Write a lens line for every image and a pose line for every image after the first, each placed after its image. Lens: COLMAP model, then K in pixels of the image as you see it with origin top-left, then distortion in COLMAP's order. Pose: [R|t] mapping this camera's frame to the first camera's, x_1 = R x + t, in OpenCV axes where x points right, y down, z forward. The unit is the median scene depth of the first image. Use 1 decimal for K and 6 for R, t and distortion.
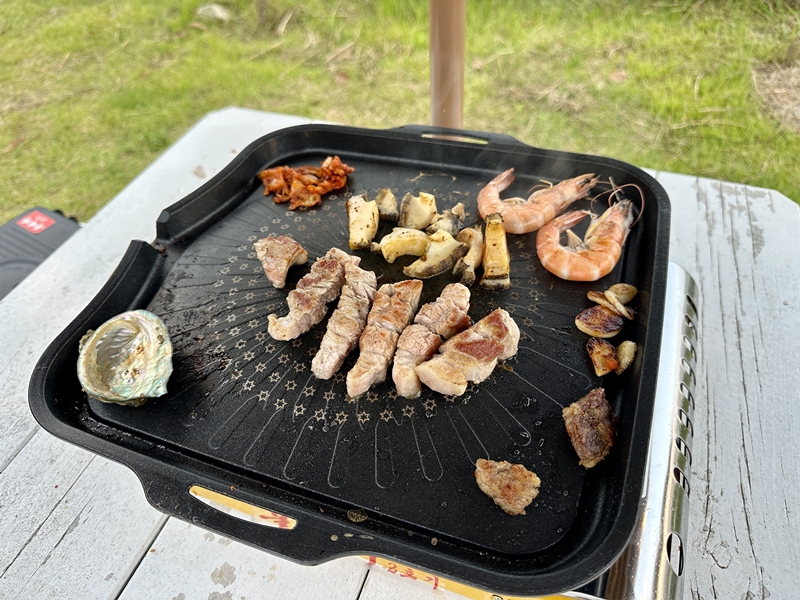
lens RADIAL K [[576.0, 0, 391.7], [0, 576.0, 300.9], [0, 0, 1]] dist [-0.012571, -0.008211]
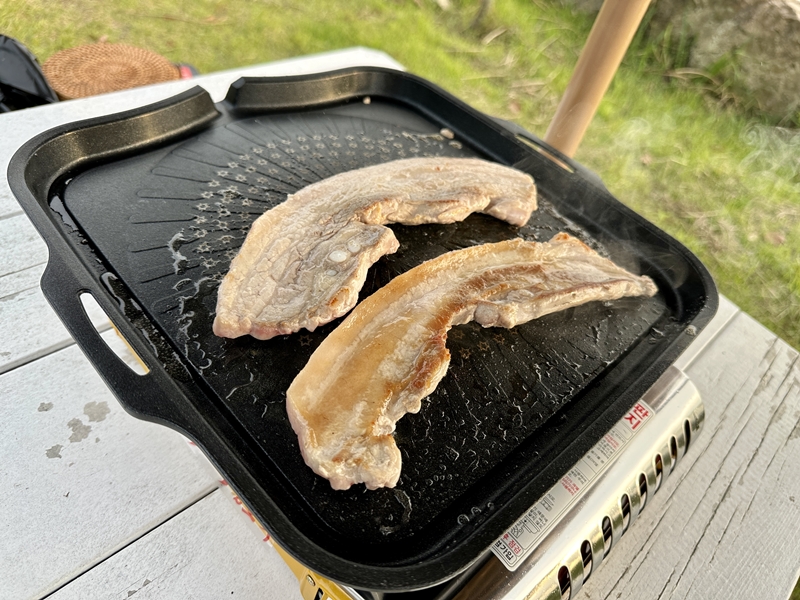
lens RADIAL K [[568.9, 0, 398.3], [0, 568.9, 312.4], [0, 0, 1]] dist [-0.005659, -0.001157]
pose [[0.862933, 0.492006, -0.115225, 0.028139], [-0.493942, 0.869396, 0.013096, 0.009677], [0.106619, 0.045614, 0.993253, 0.012653]]
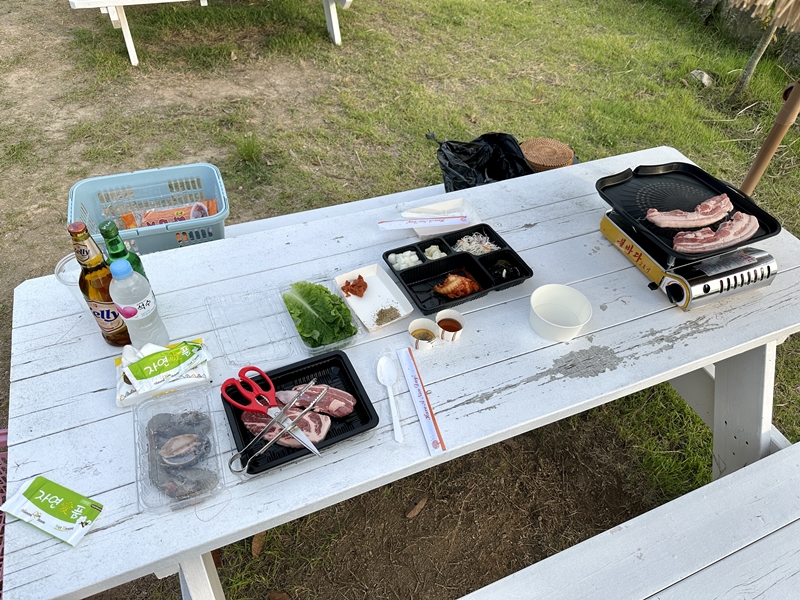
lens RADIAL K [[568.9, 0, 398.3], [0, 568.9, 312.4], [0, 0, 1]] dist [-0.005659, -0.001157]
pose [[0.685131, 0.586107, -0.432520, 0.112323], [-0.583388, 0.797072, 0.155998, 0.159207], [0.436181, 0.145448, 0.888026, -0.469972]]
